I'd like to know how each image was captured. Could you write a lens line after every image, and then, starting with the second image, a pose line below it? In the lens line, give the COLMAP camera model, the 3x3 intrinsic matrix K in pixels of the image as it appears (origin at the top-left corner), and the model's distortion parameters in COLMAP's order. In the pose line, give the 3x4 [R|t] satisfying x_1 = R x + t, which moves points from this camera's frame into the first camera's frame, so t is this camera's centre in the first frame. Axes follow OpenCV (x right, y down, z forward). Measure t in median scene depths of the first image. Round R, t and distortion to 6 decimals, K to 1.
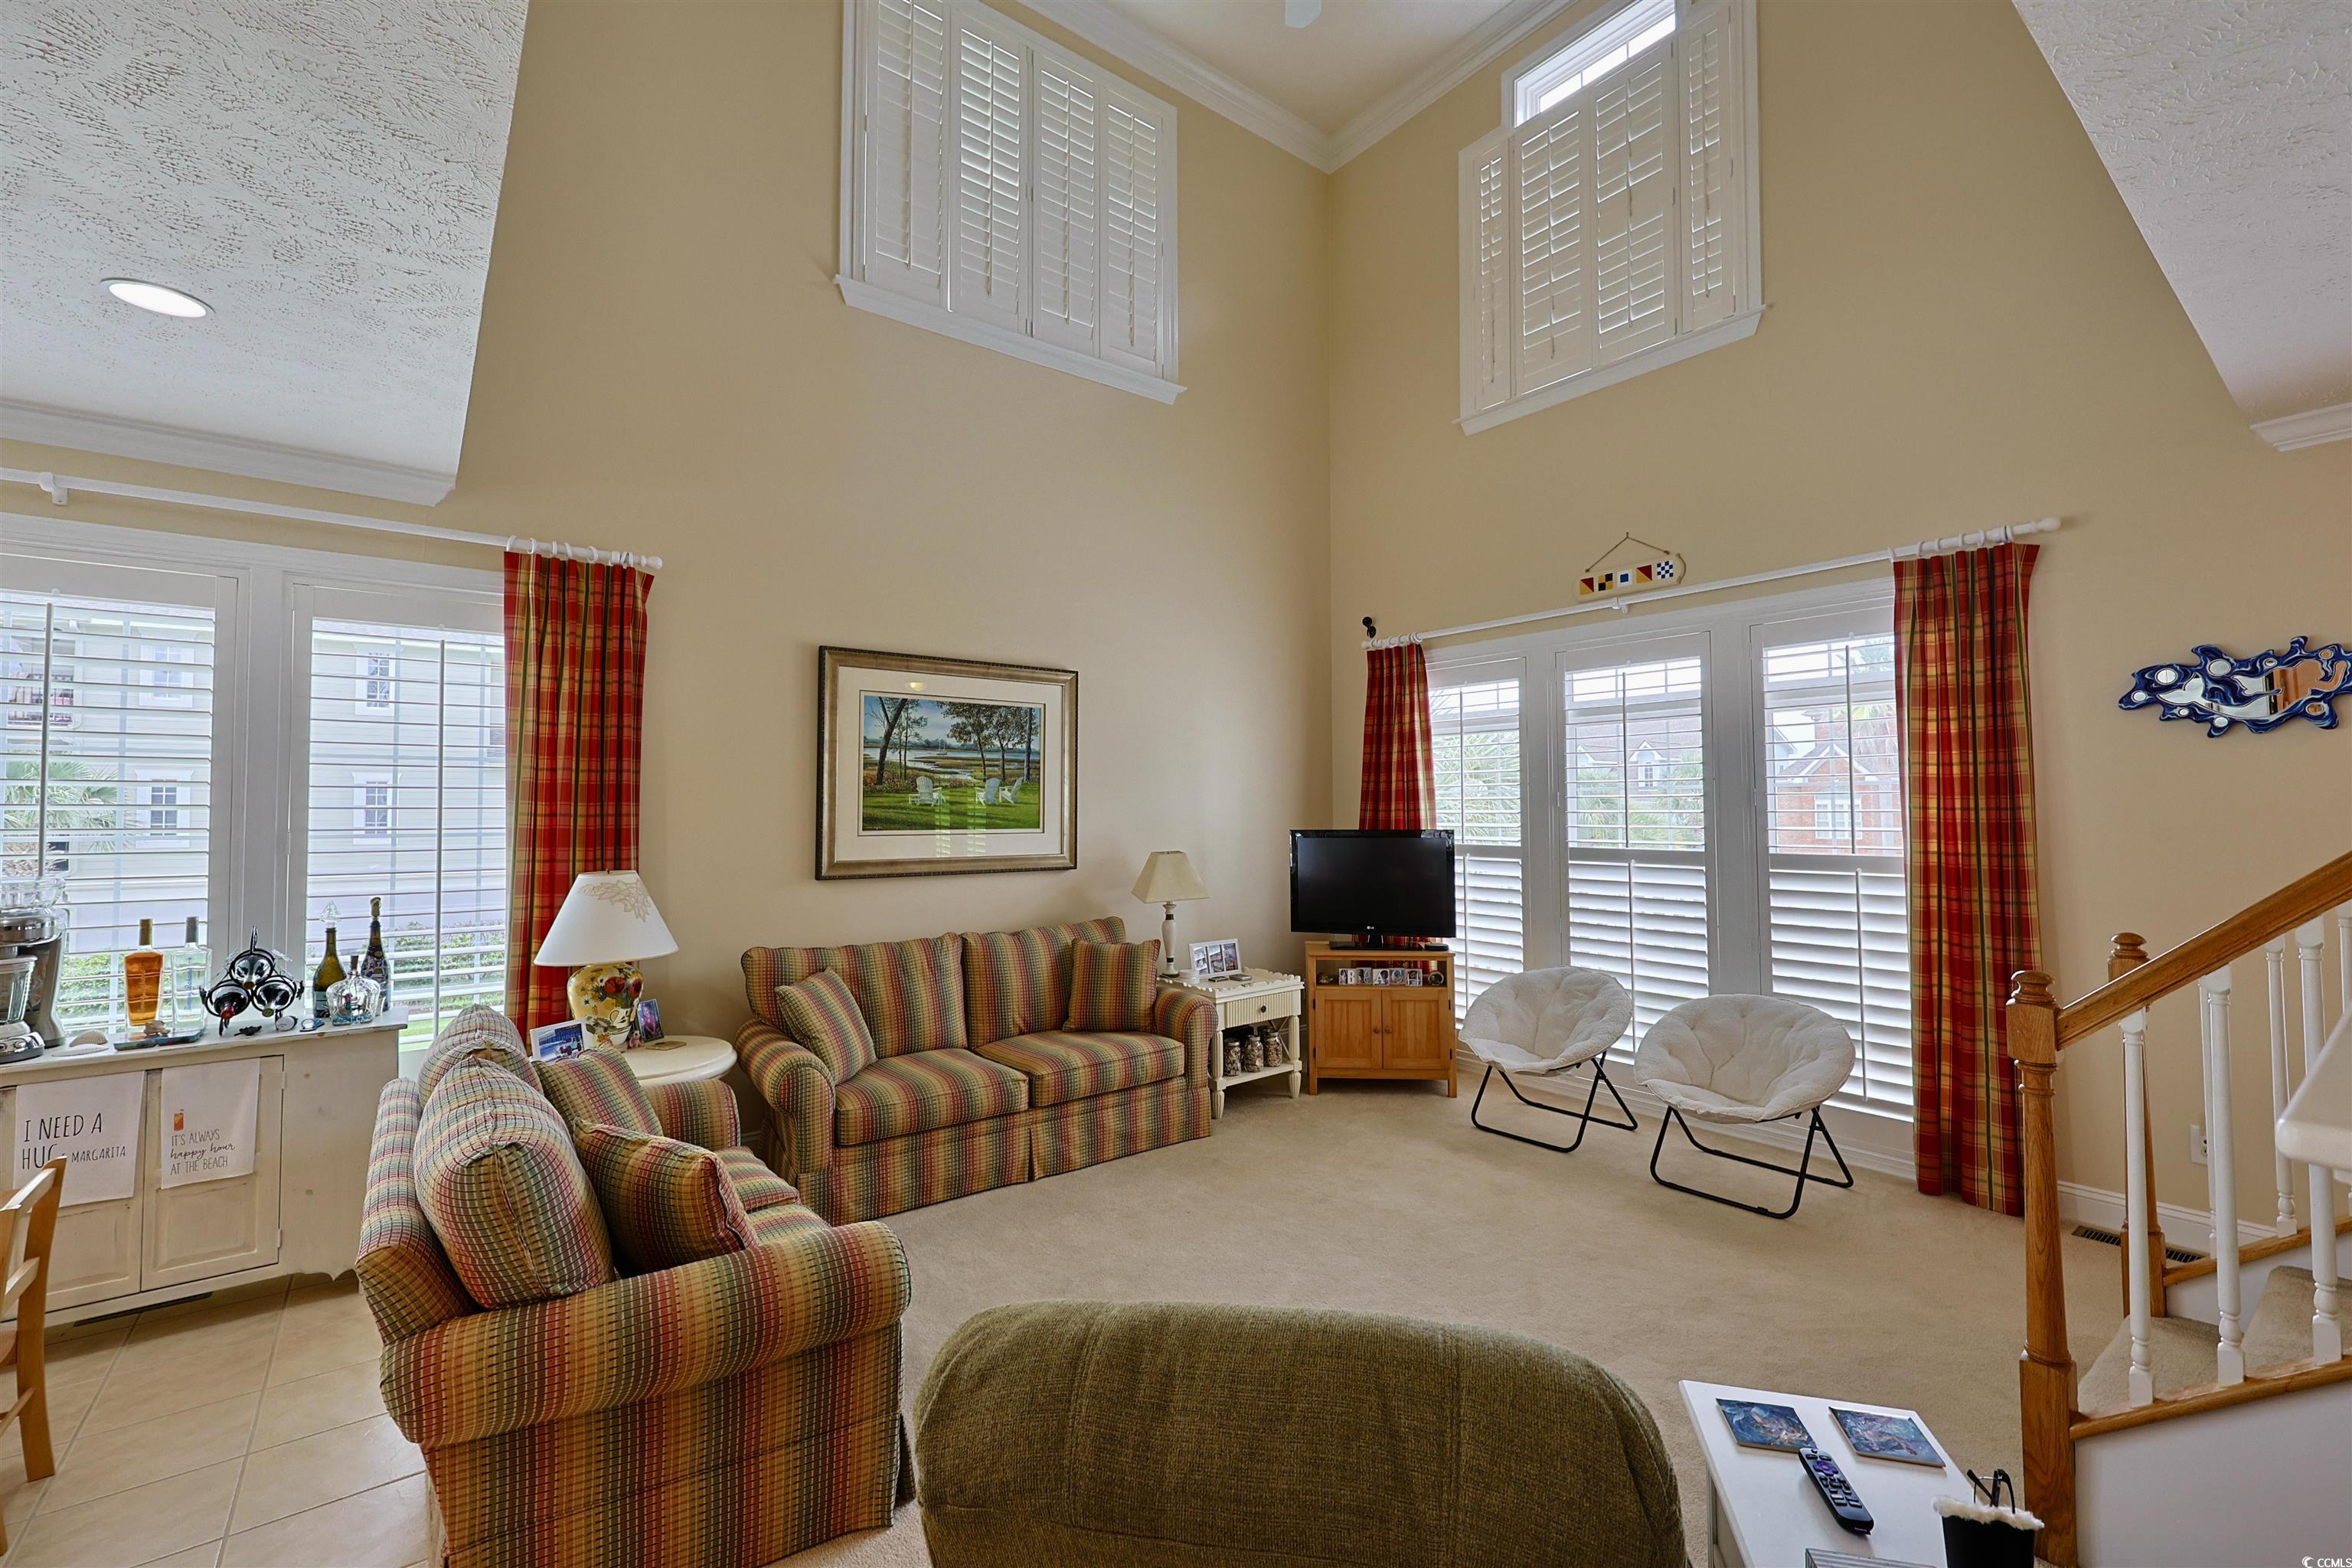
lens RADIAL K [[993.2, 0, 1193.1], [0, 993.2, 779.3], [0, 0, 1]] dist [-0.001934, 0.000285]
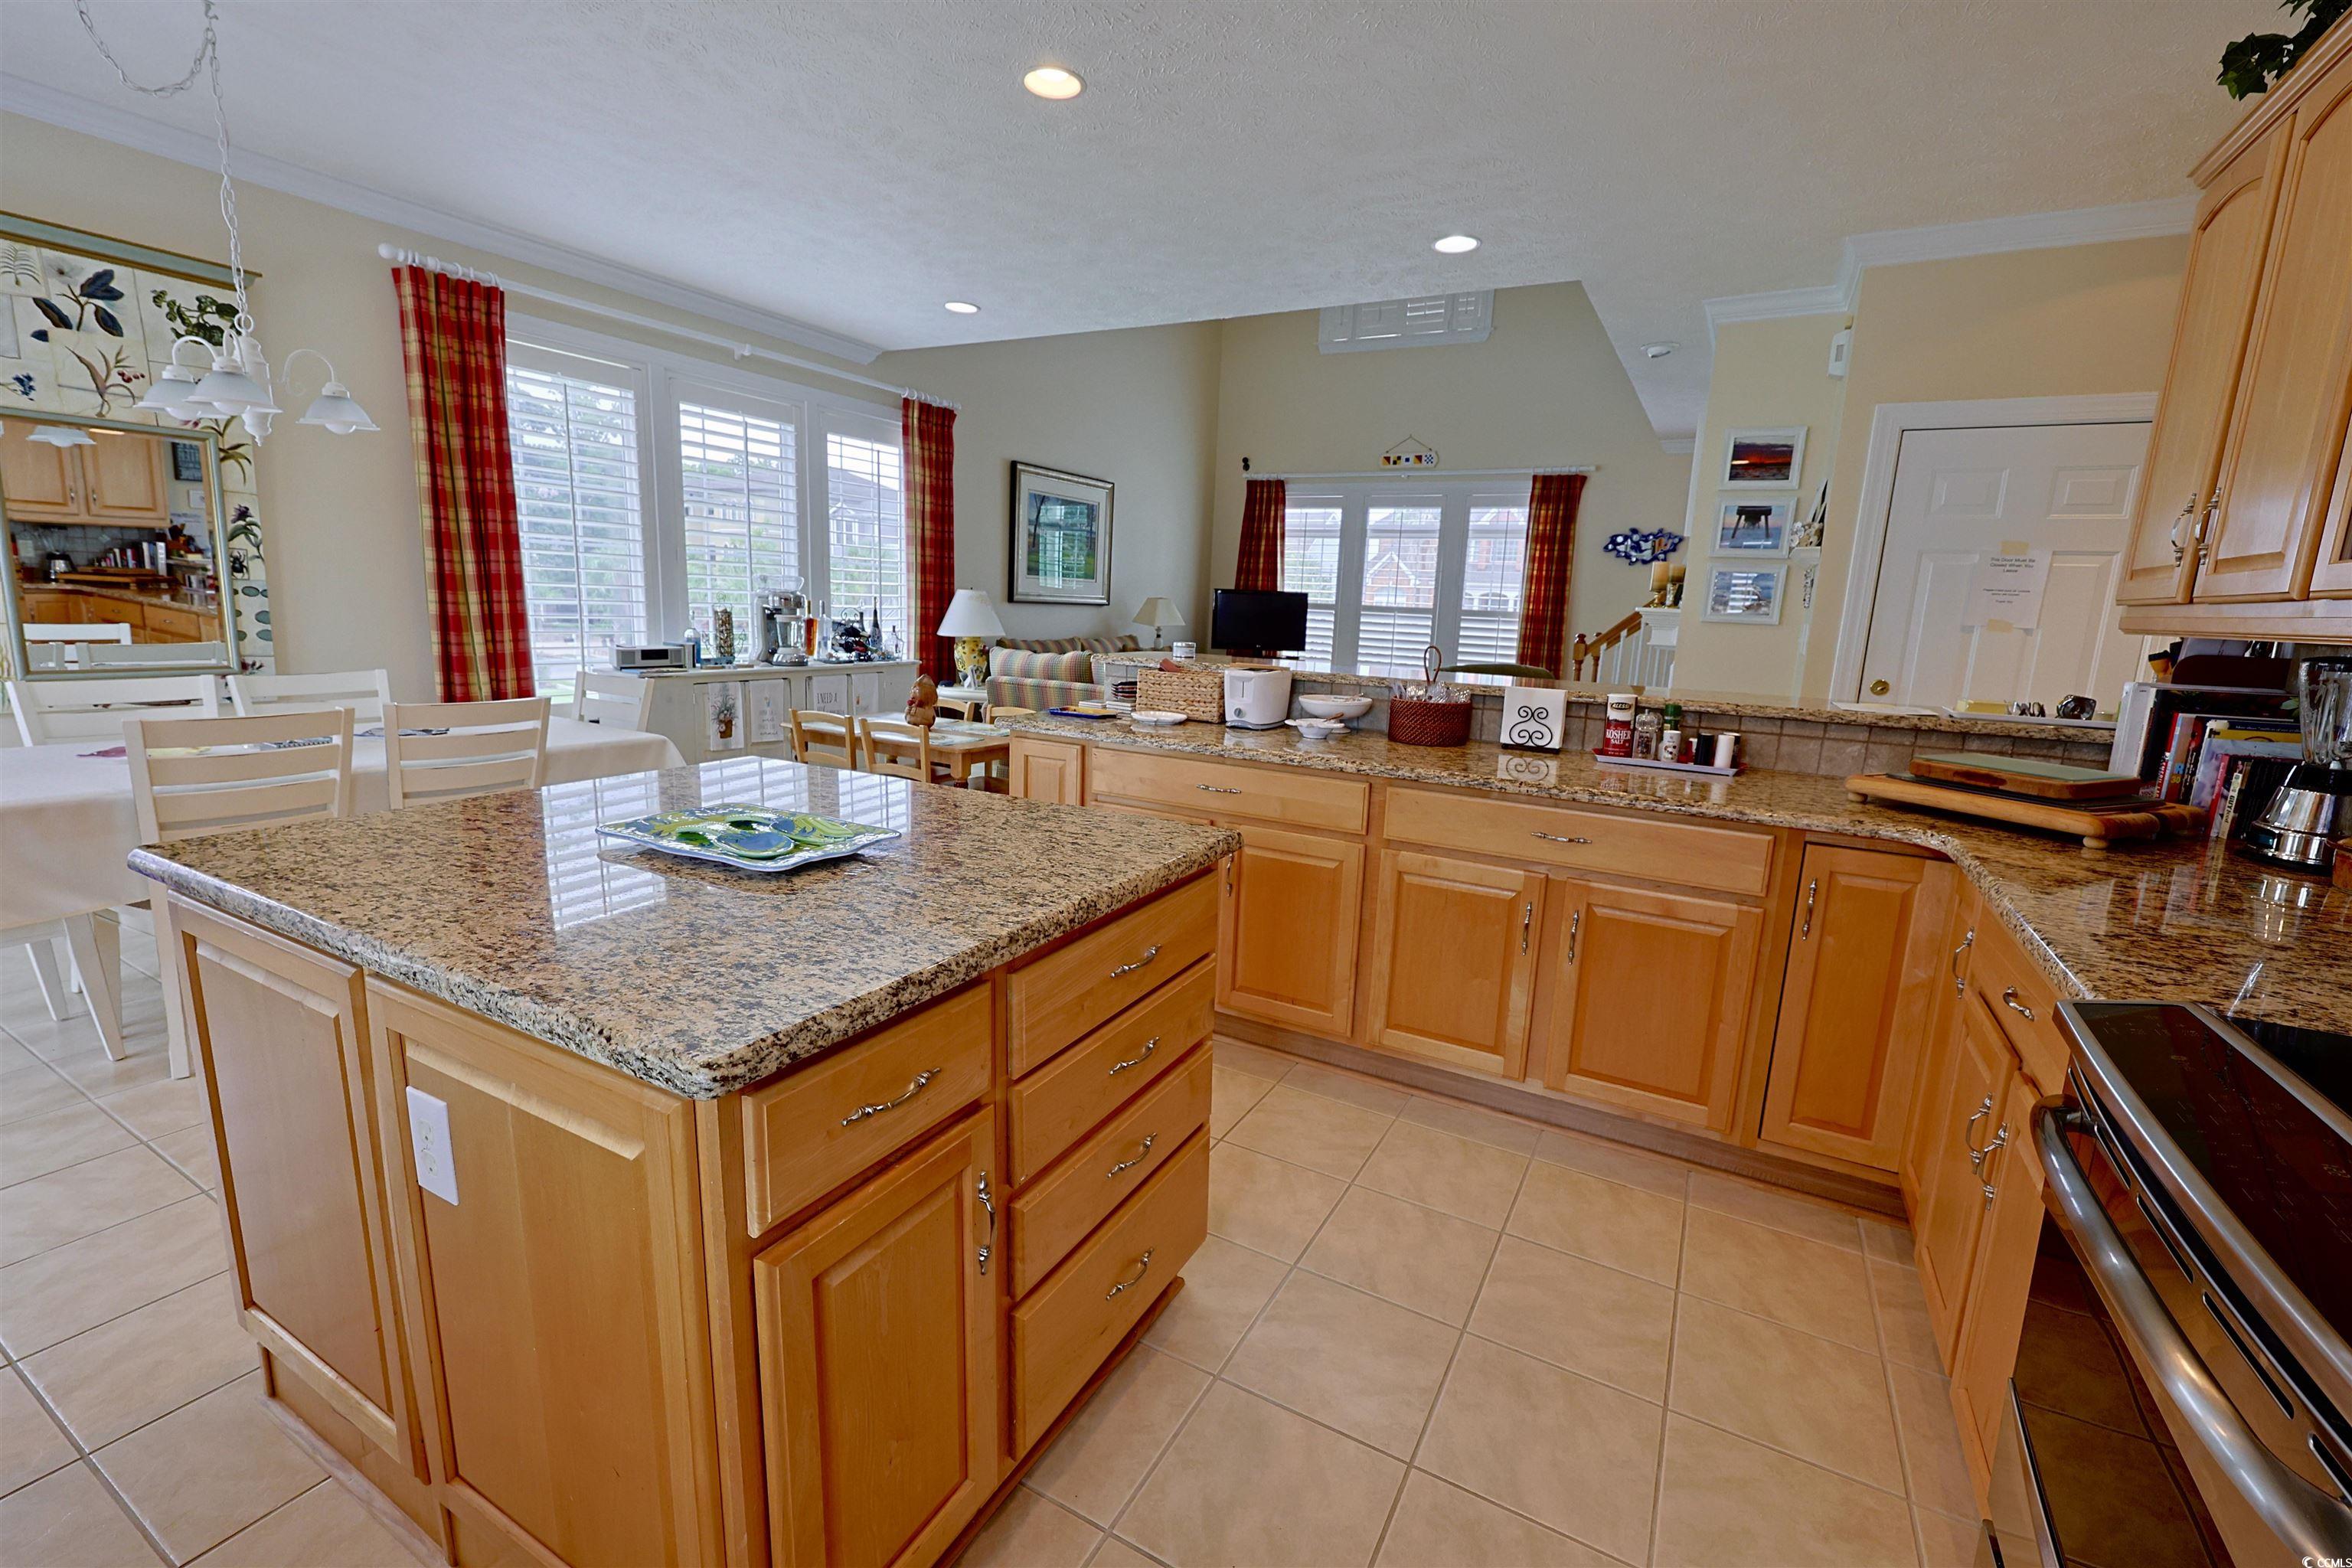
lens RADIAL K [[993.2, 0, 1195.8], [0, 993.2, 782.2], [0, 0, 1]] dist [-0.001934, 0.000285]
pose [[0.918162, -0.028940, 0.395148, -0.707041], [-0.059236, 0.976093, 0.209126, 0.023584], [-0.391753, -0.215419, 0.894497, -0.667950]]
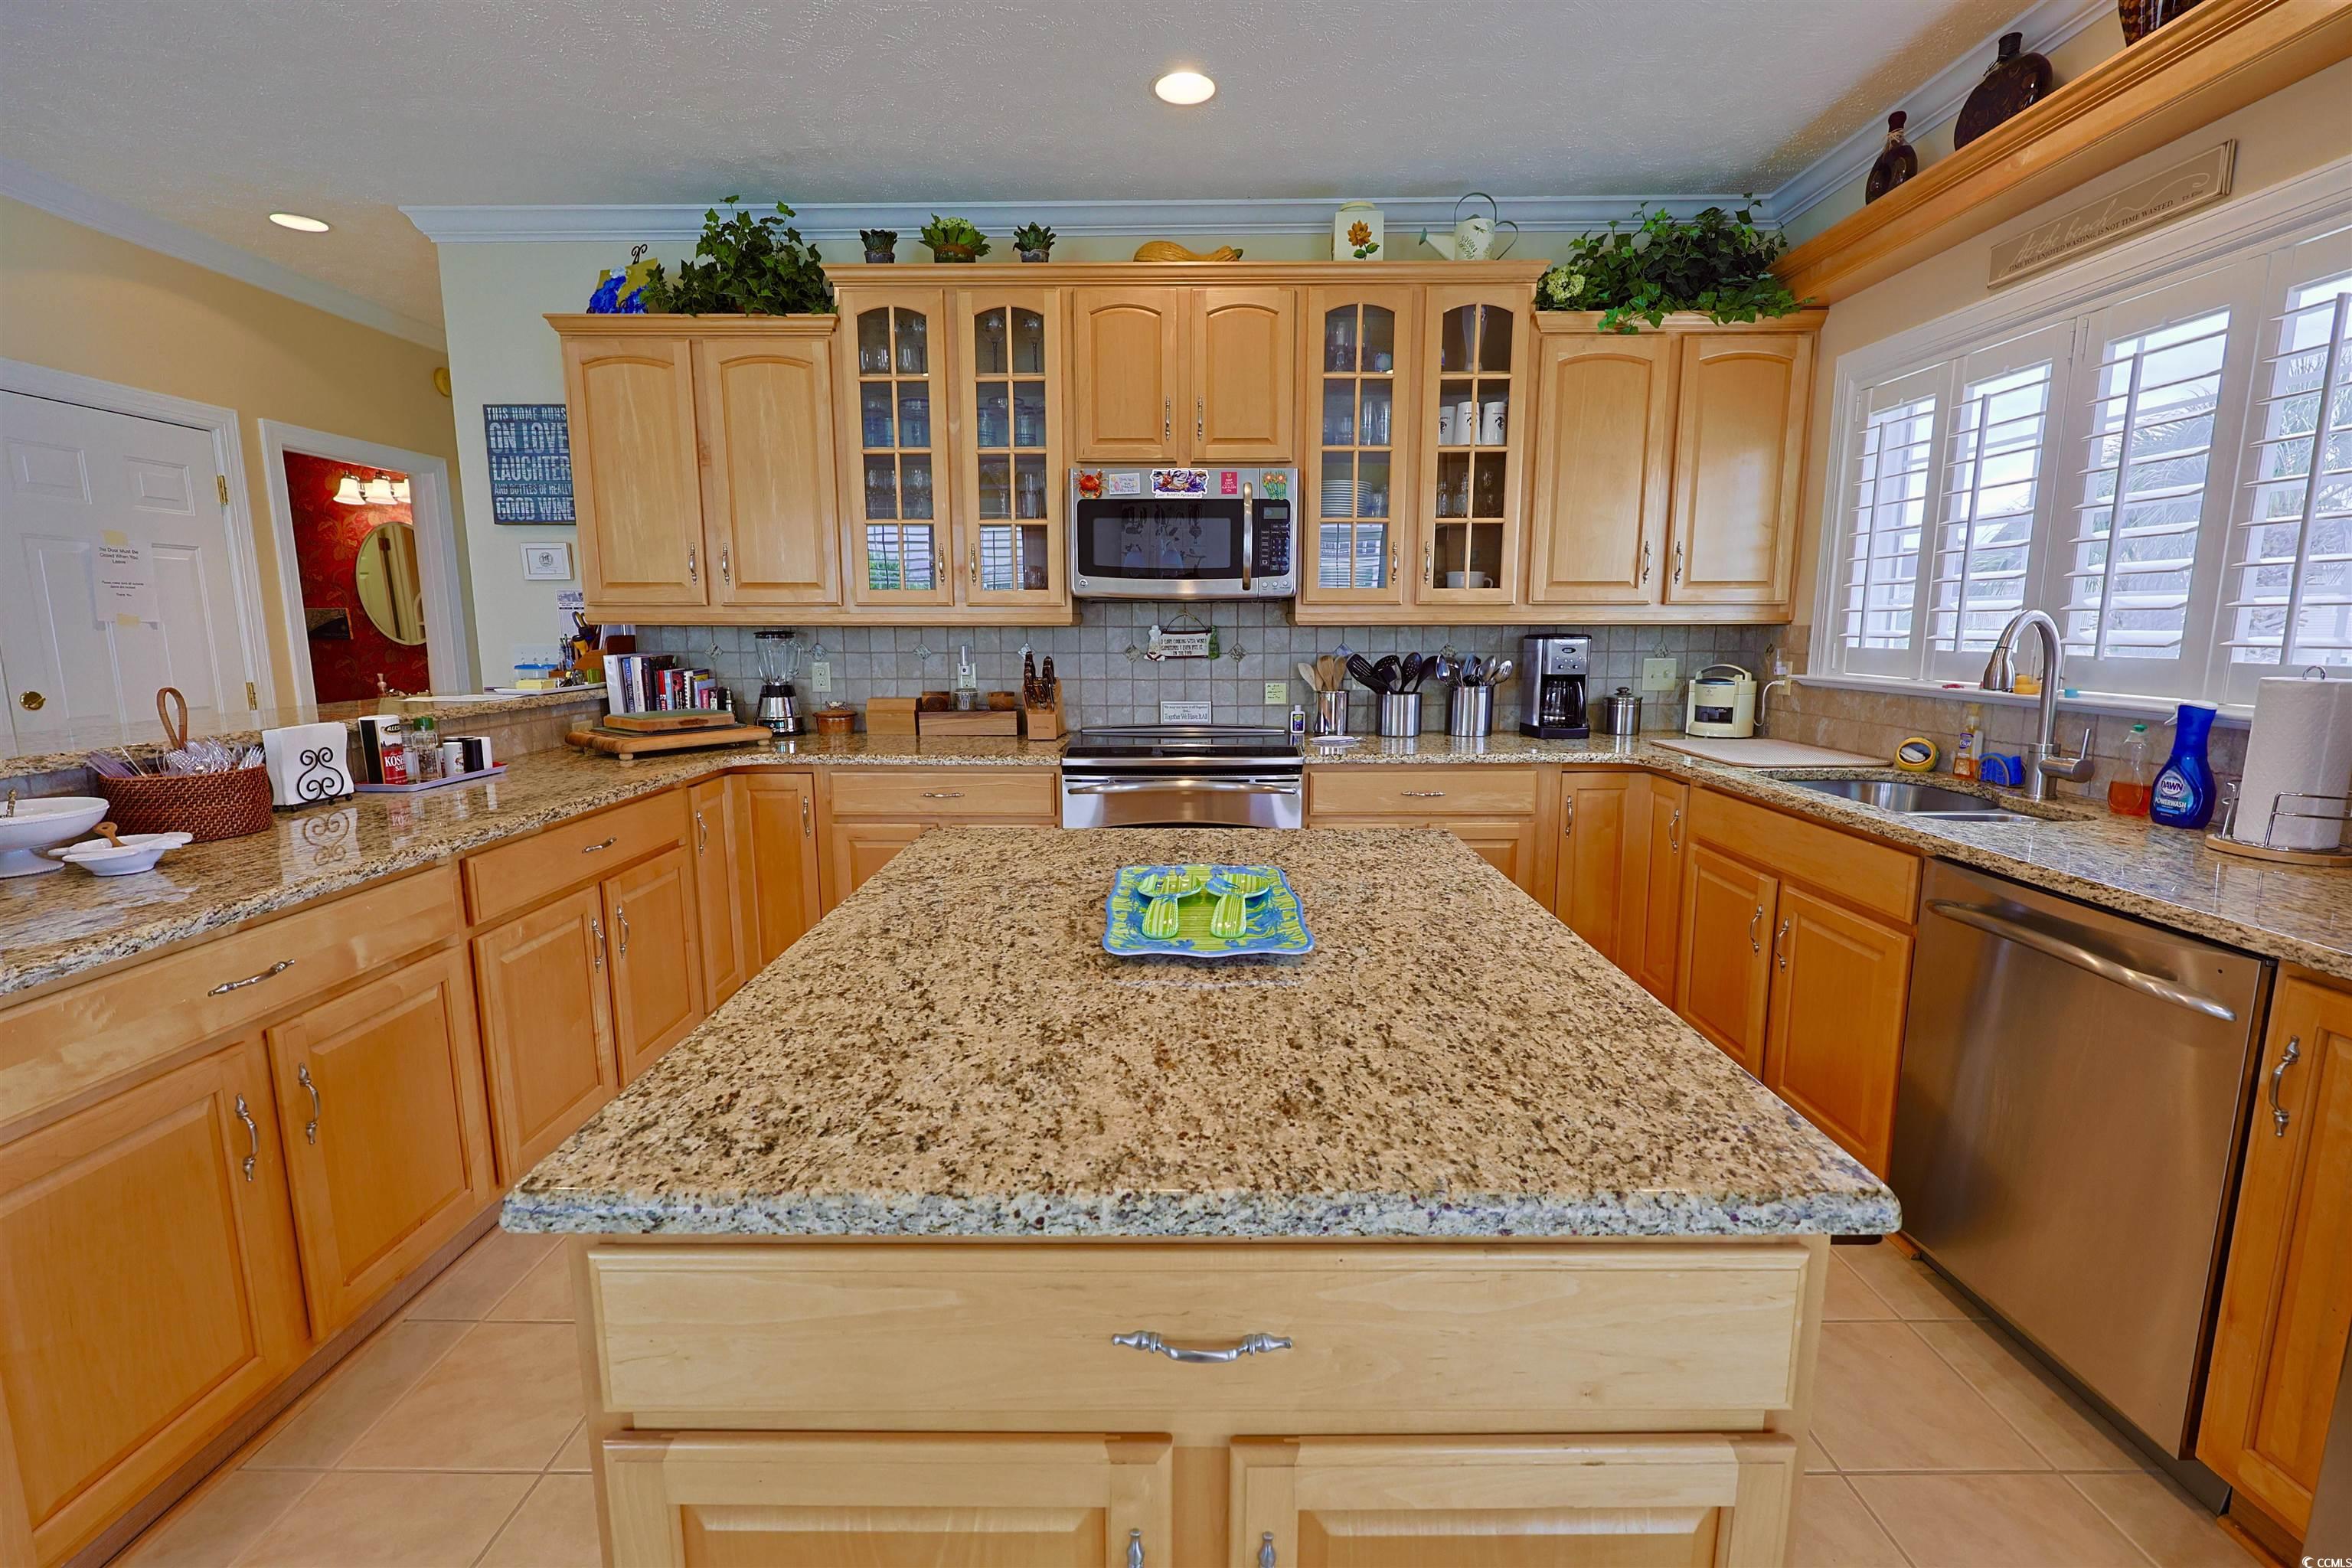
lens RADIAL K [[993.2, 0, 1177.1], [0, 993.2, 779.1], [0, 0, 1]] dist [-0.001934, 0.000285]
pose [[-0.785131, -0.089742, 0.612794, -0.883239], [-0.014190, 0.991793, 0.127065, 0.041138], [-0.619167, 0.091067, -0.779961, -0.097771]]
